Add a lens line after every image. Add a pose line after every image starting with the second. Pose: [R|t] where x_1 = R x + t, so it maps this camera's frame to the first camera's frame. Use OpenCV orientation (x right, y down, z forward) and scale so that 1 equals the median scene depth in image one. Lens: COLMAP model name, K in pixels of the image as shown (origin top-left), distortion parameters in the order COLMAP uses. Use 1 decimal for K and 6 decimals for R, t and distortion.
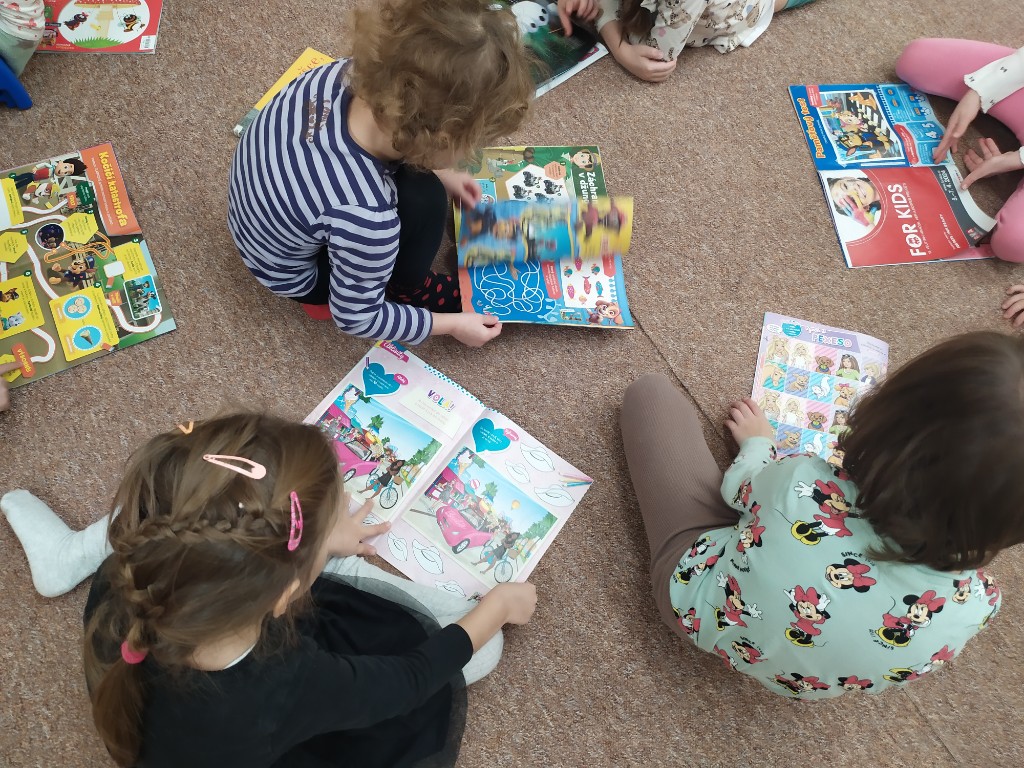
lens RADIAL K [[778.9, 0, 502.3], [0, 778.9, 393.0], [0, 0, 1]] dist [0.058984, -0.054362]
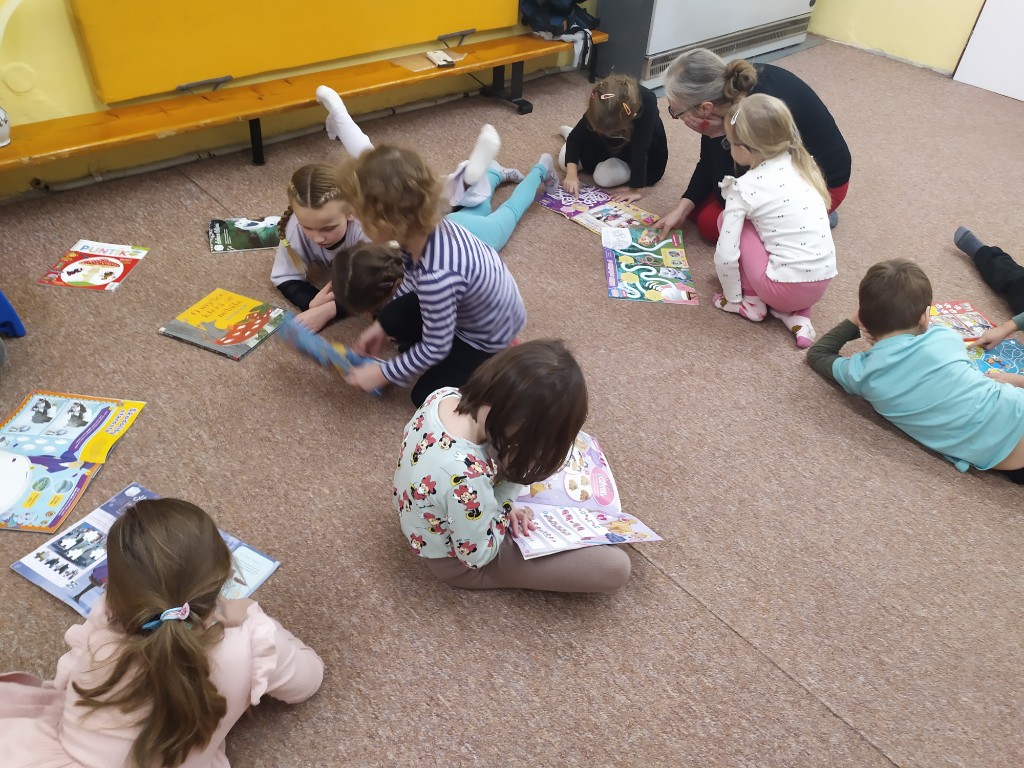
lens RADIAL K [[778.9, 0, 502.3], [0, 778.9, 393.0], [0, 0, 1]] dist [0.058984, -0.054362]
pose [[0.980399, -0.129257, 0.148694, 0.041144], [0.179774, 0.895695, -0.406709, 0.498372], [-0.080615, 0.425469, 0.901375, -0.348316]]
